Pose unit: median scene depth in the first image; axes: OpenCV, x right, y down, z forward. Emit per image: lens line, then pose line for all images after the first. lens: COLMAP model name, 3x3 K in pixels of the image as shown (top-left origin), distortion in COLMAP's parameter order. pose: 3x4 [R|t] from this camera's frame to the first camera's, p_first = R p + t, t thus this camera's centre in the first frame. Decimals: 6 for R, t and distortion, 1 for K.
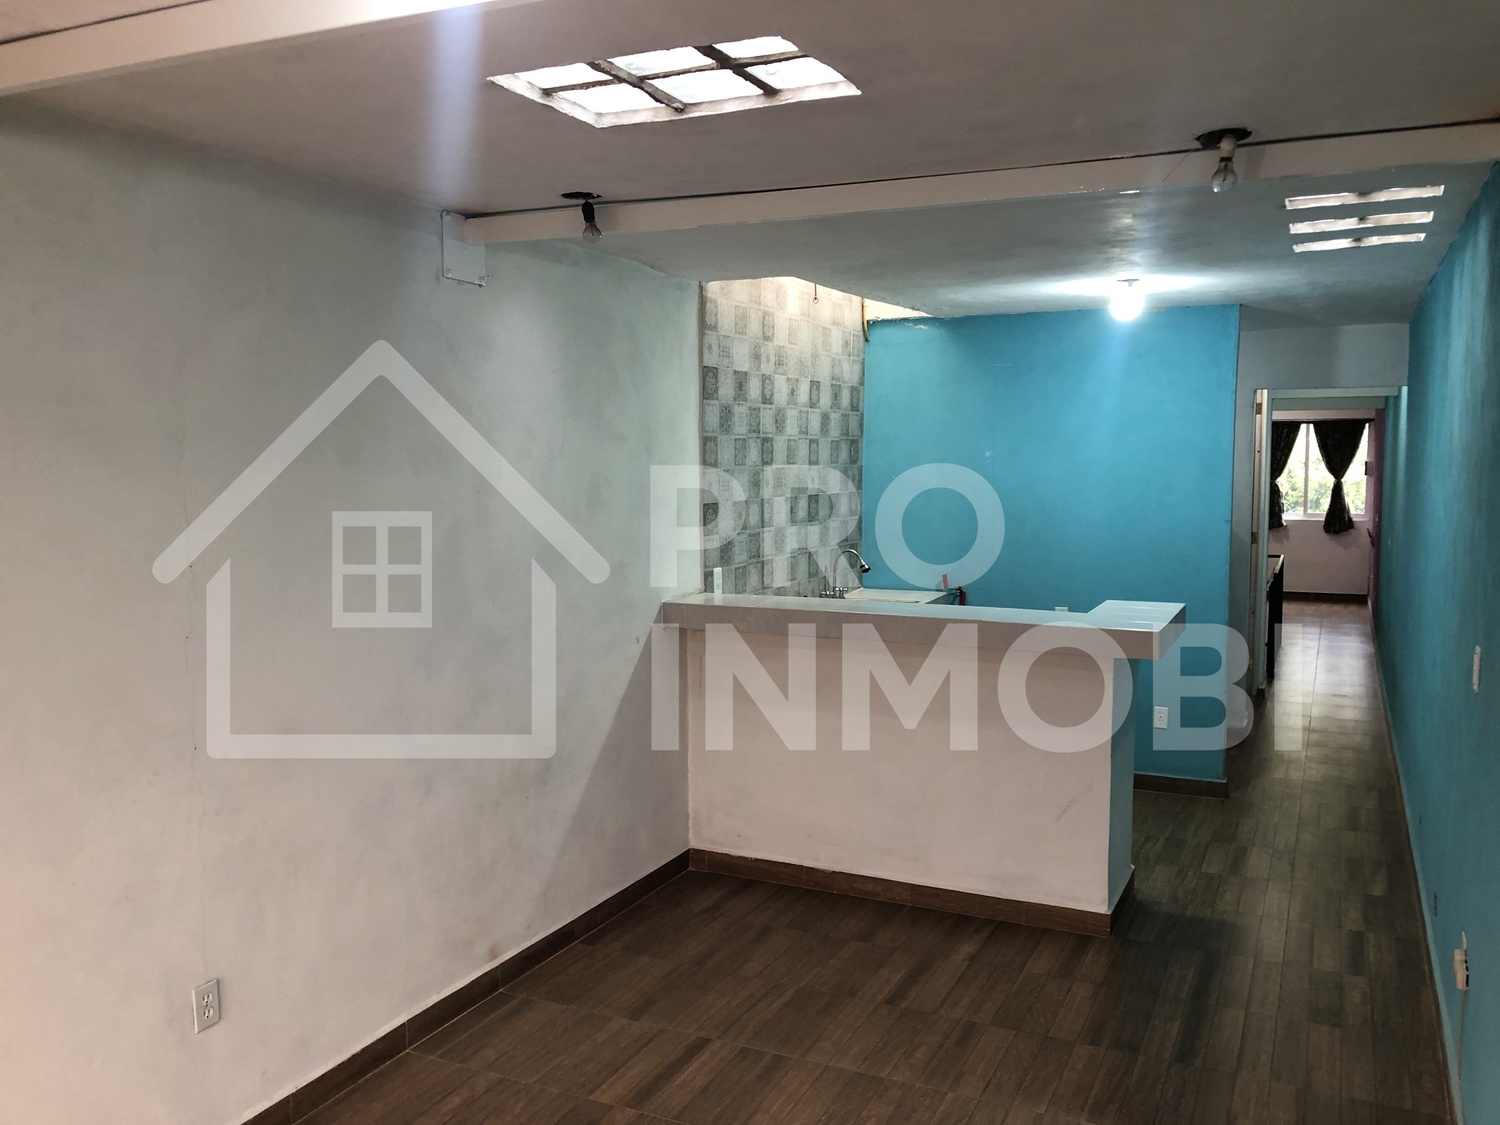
lens RADIAL K [[1240.6, 0, 776.6], [0, 1240.6, 560.2], [0, 0, 1]] dist [-0.007572, -0.003916]
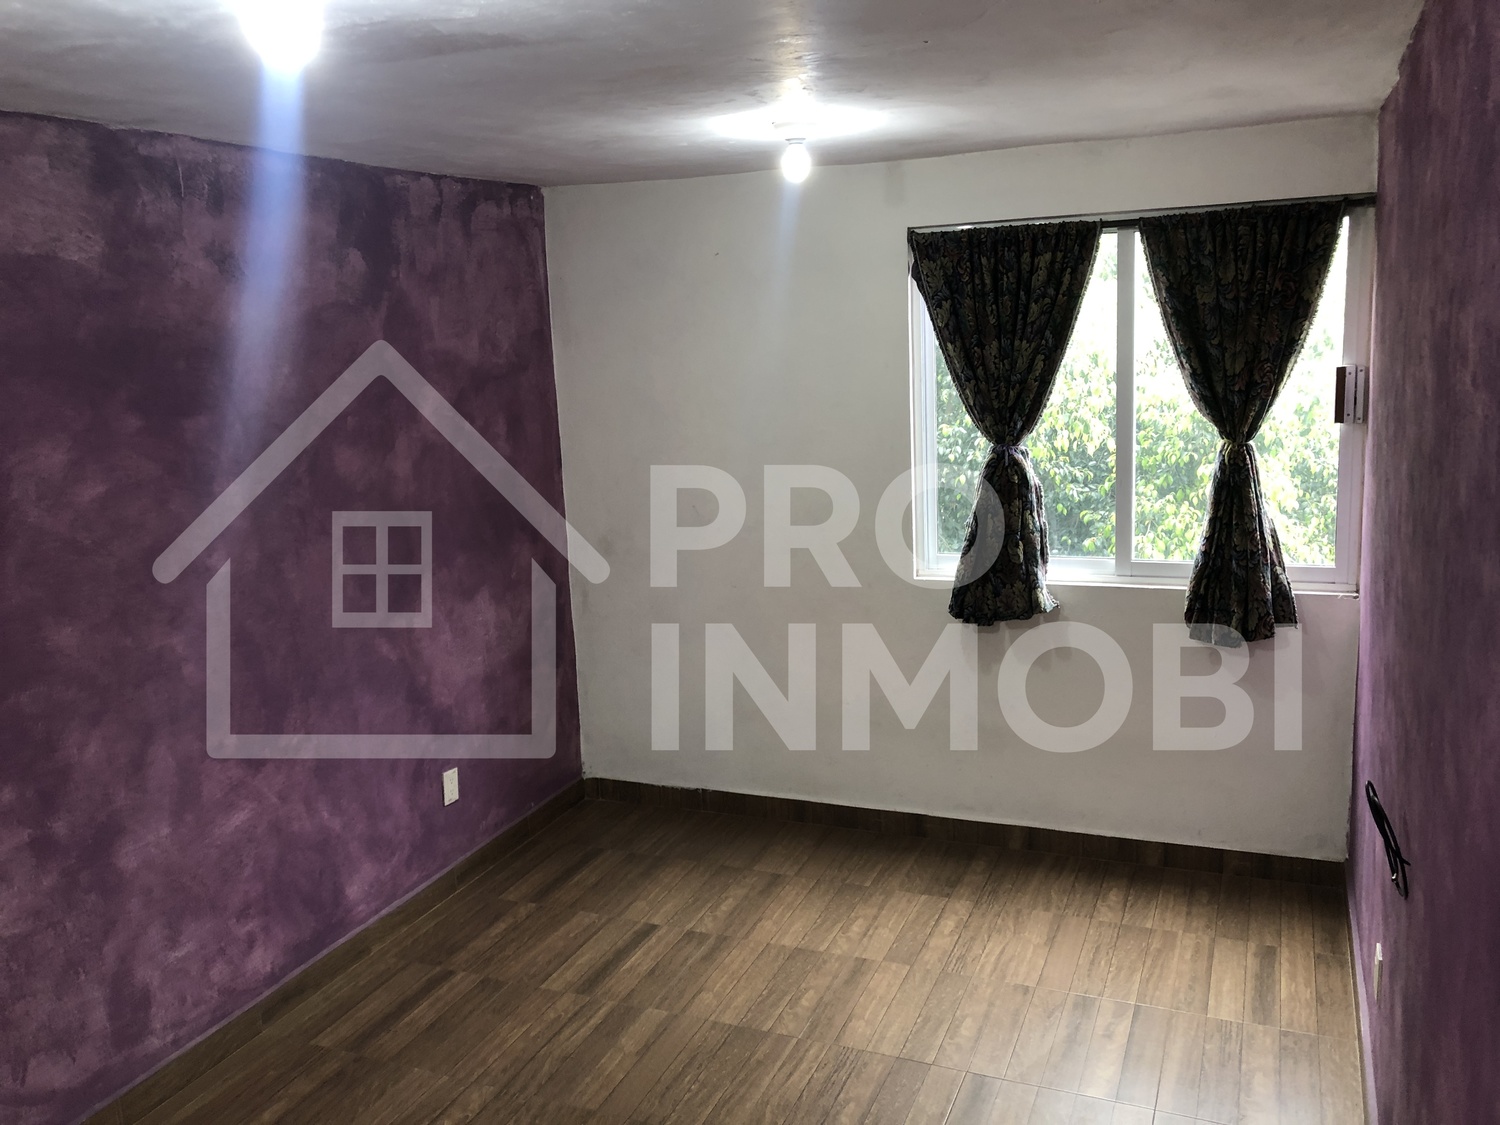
lens RADIAL K [[1237.0, 0, 750.0], [0, 1237.0, 562.5], [0, 0, 1]] dist [-0.004840, 0.002003]
pose [[0.997782, -0.044374, 0.049611, 0.332384], [0.040491, 0.996230, 0.076720, -0.062675], [-0.052828, -0.074541, 0.995818, 0.734118]]
